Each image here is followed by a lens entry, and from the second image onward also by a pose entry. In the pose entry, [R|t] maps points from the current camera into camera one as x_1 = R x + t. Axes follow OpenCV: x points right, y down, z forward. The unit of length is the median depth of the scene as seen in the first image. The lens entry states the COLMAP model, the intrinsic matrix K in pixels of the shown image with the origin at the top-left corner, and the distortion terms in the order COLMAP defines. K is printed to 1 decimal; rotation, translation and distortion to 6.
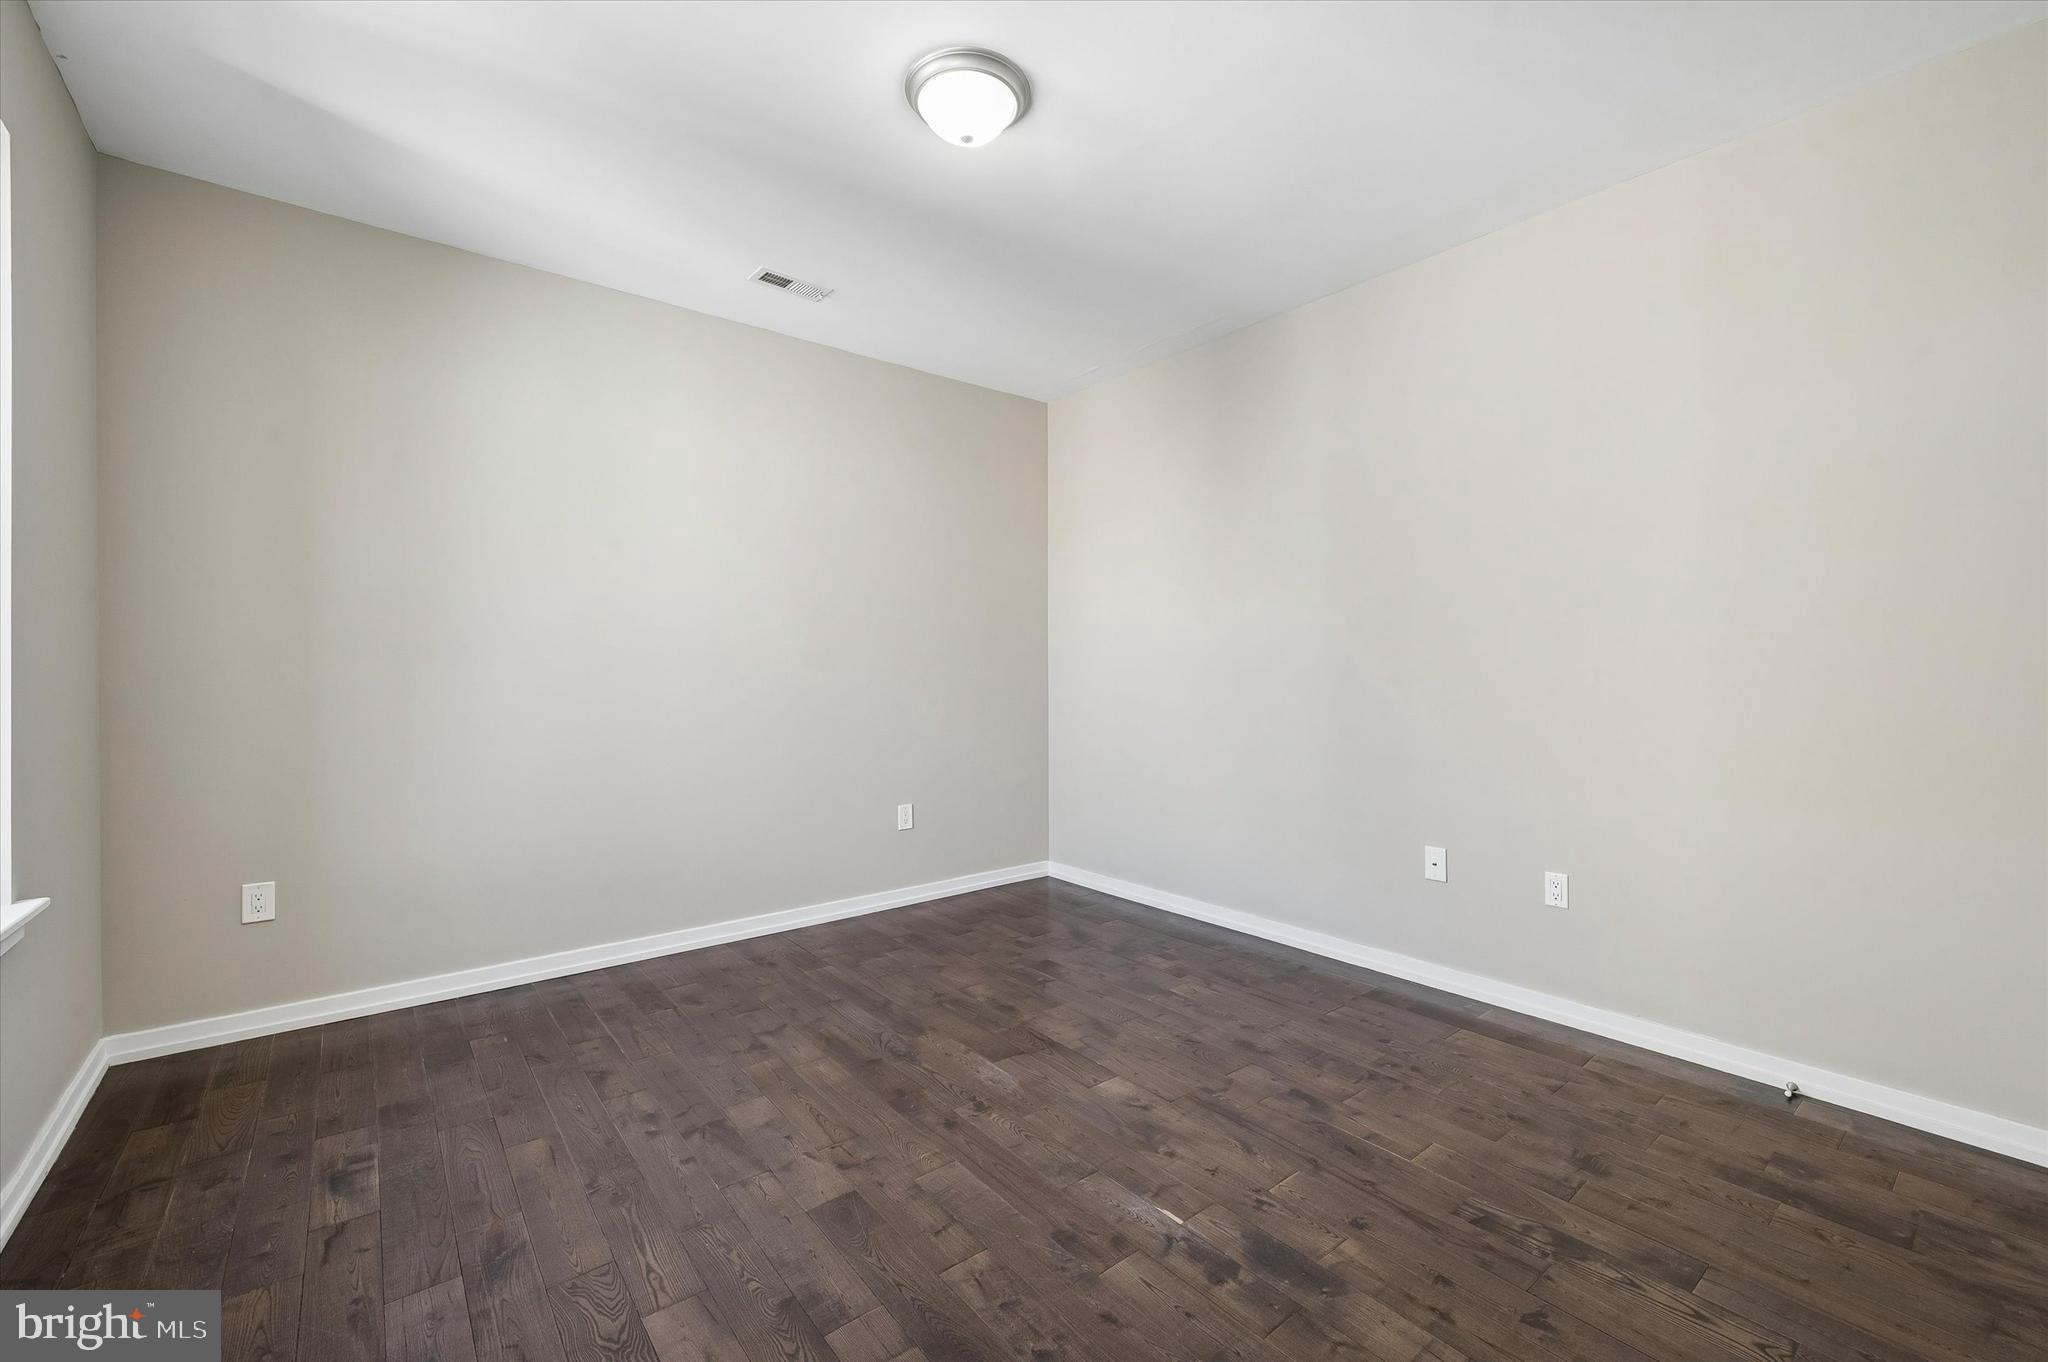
lens RADIAL K [[841.6, 0, 1049.5], [0, 841.6, 674.1], [0, 0, 1]] dist [0.004584, -0.000149]
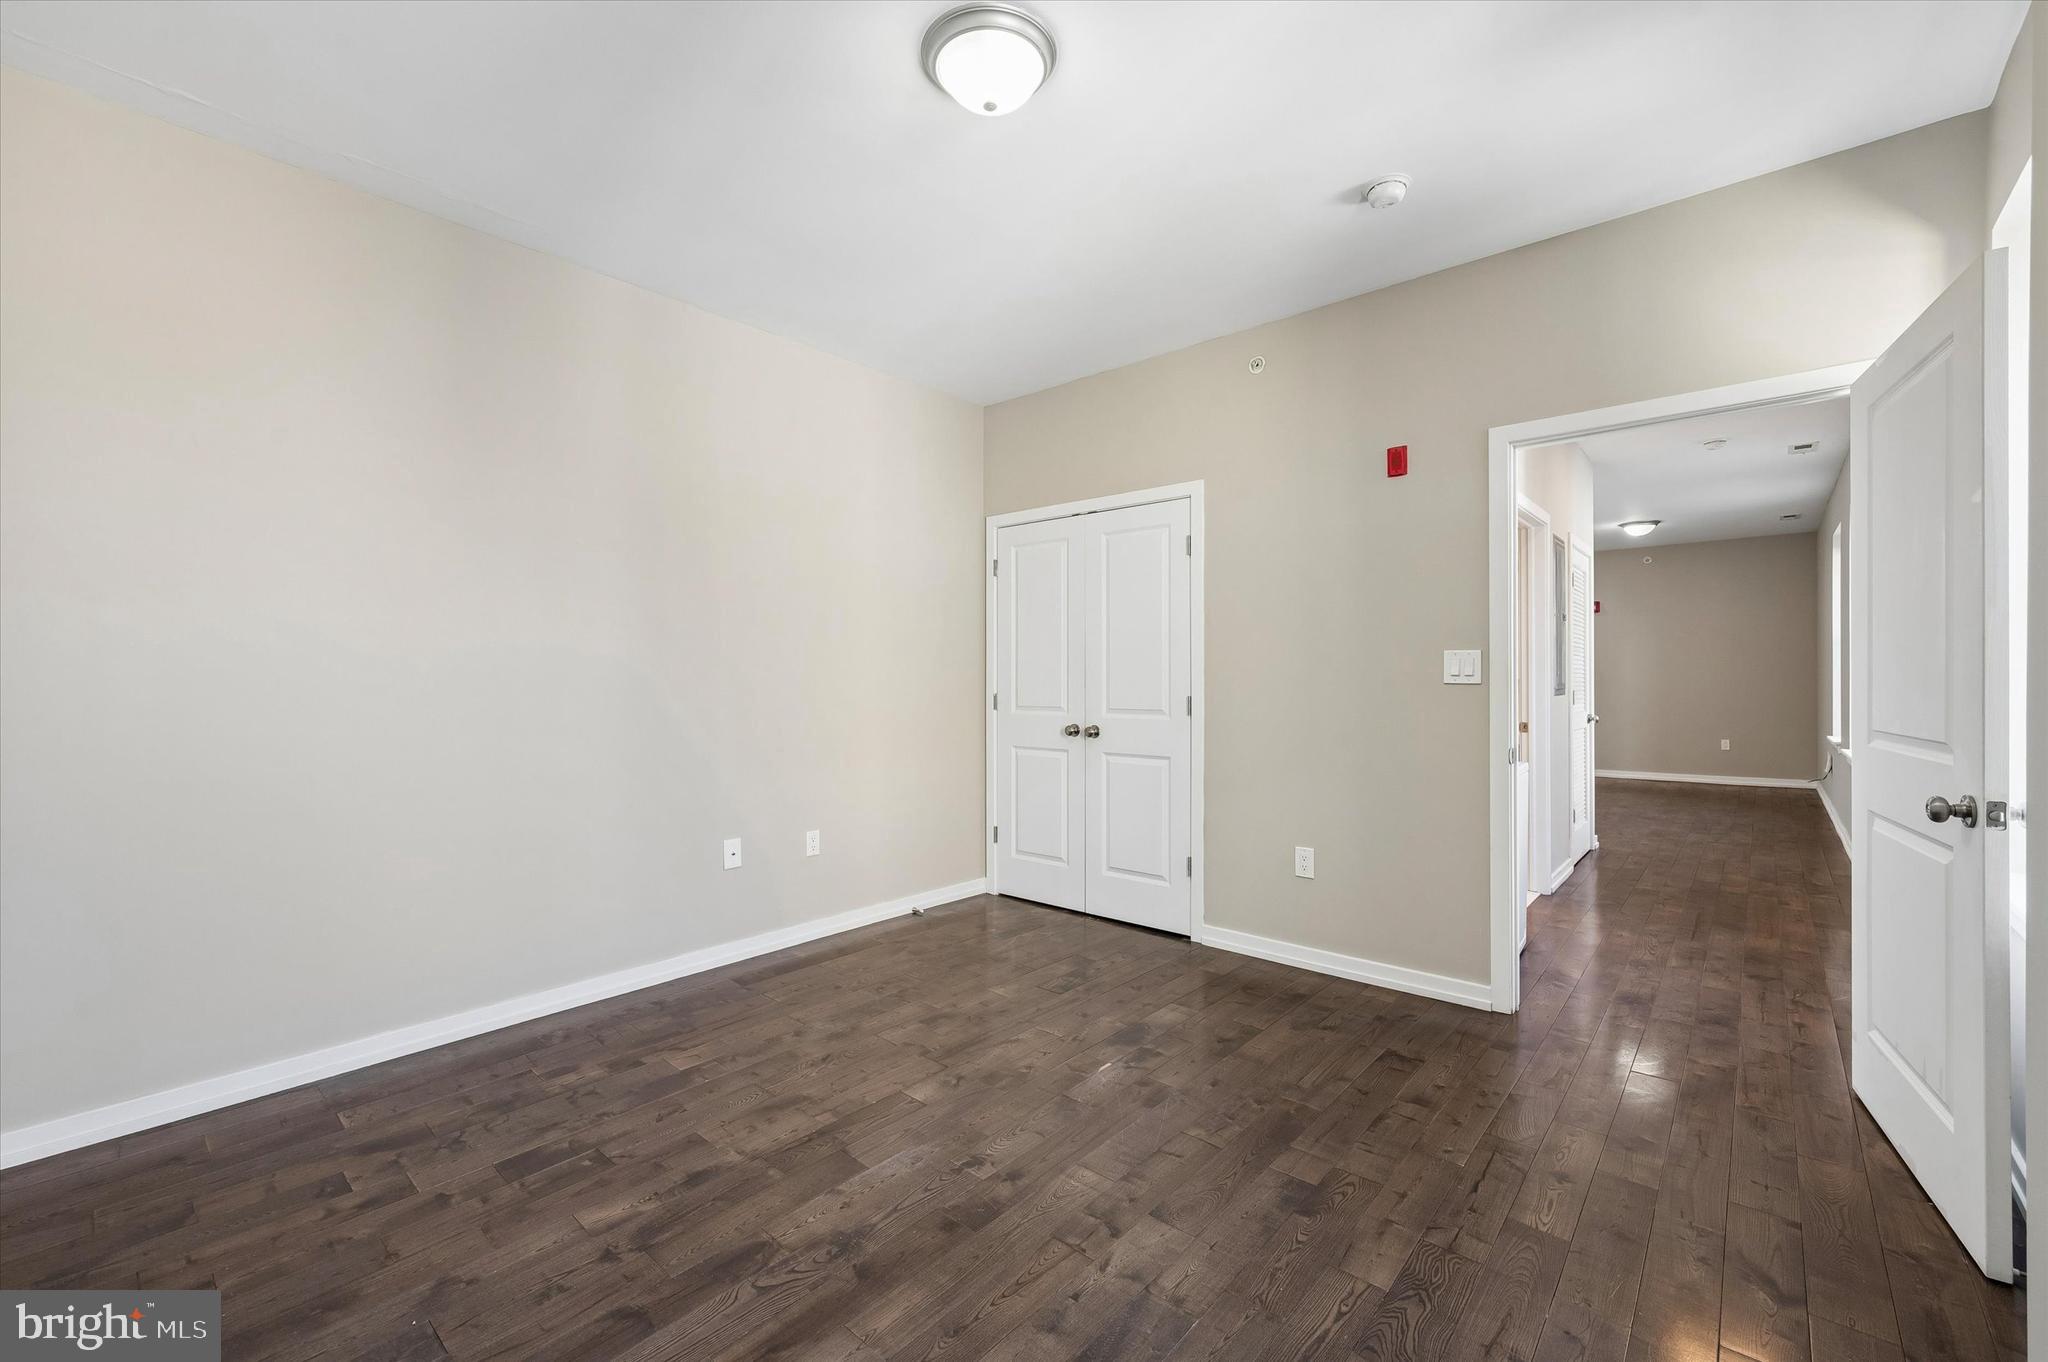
lens RADIAL K [[841.6, 0, 1000.5], [0, 841.6, 681.4], [0, 0, 1]] dist [0.004584, -0.000149]
pose [[-0.145163, 0.002938, 0.989403, -0.872182], [0.007943, 0.999967, -0.001804, -0.003982], [-0.989376, 0.007597, -0.145181, 0.969880]]
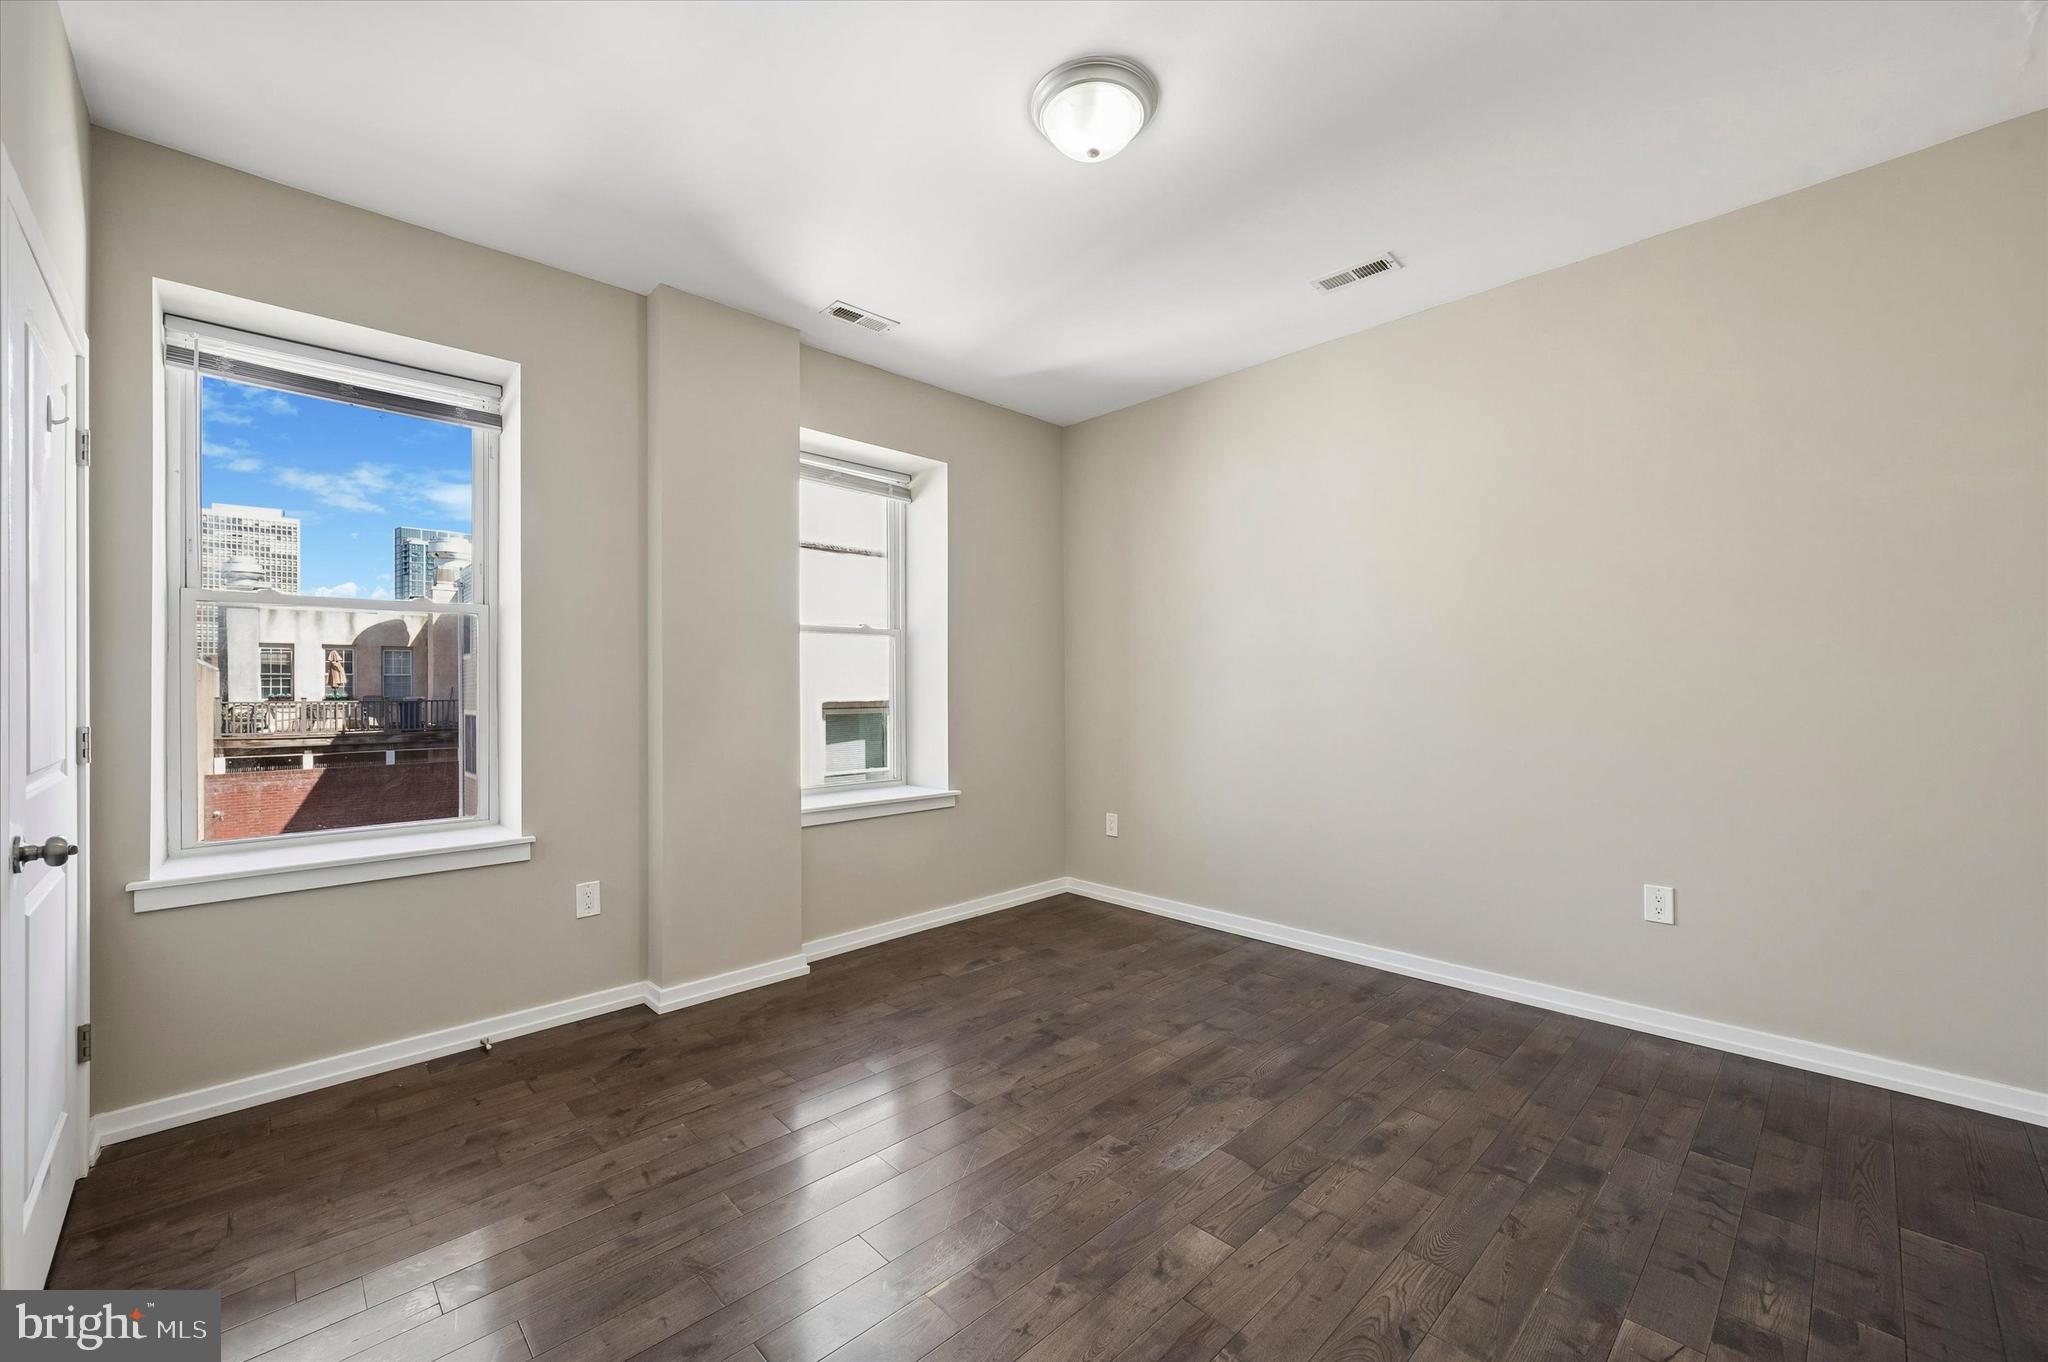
lens RADIAL K [[813.5, 0, 1007.4], [0, 813.5, 683.8], [0, 0, 1]] dist [0.000908, -0.000251]
pose [[0.064302, -0.004185, -0.997922, 0.732855], [0.003516, 0.999986, -0.003967, -0.008956], [0.997924, -0.003254, 0.064316, 0.719370]]
